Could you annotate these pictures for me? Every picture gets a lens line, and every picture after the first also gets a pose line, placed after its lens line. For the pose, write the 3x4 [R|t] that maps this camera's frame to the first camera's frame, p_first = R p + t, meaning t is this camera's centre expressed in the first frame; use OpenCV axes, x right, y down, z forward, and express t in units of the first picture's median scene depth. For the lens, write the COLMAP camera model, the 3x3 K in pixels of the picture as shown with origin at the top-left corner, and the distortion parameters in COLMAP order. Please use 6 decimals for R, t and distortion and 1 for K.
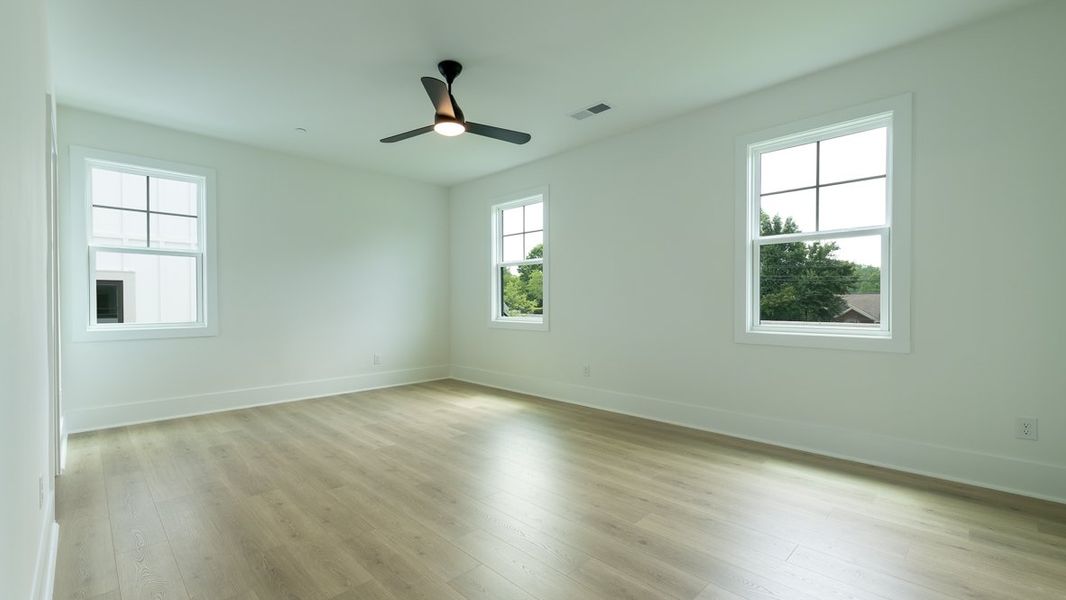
lens RADIAL K [[436.6, 0, 530.8], [0, 436.6, 302.5], [0, 0, 1]] dist [0.002569, 0.000012]
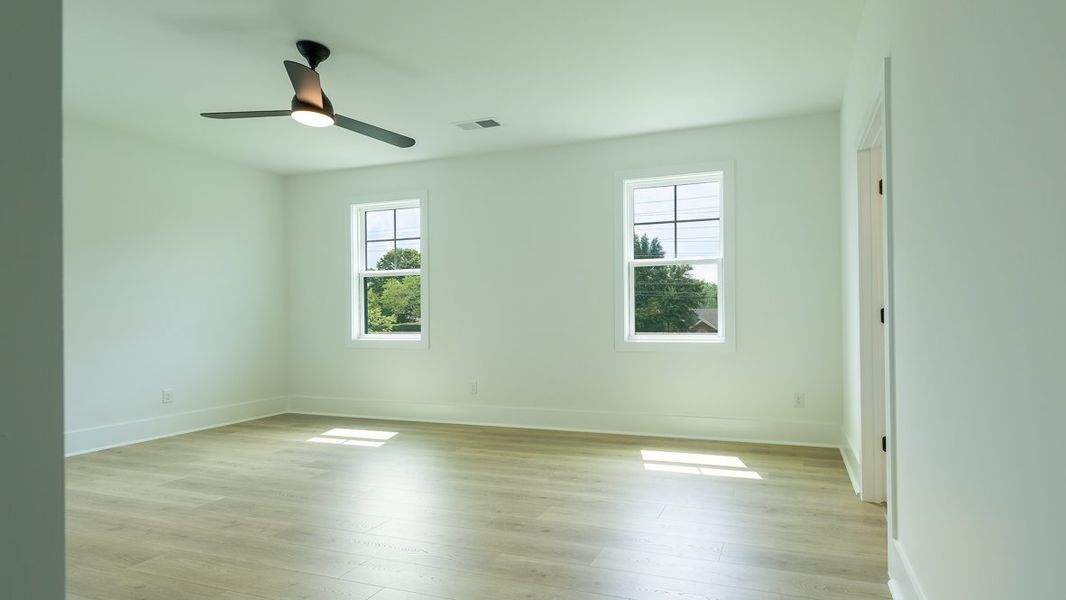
lens RADIAL K [[667.7, 0, 533.0], [0, 667.7, 300.0], [0, 0, 1]] dist [-0.001099, -0.000425]
pose [[0.933241, 0.001967, 0.359246, -0.317461], [0.007945, 0.999627, -0.026112, 0.002161], [-0.359164, 0.027223, 0.932877, -0.486665]]
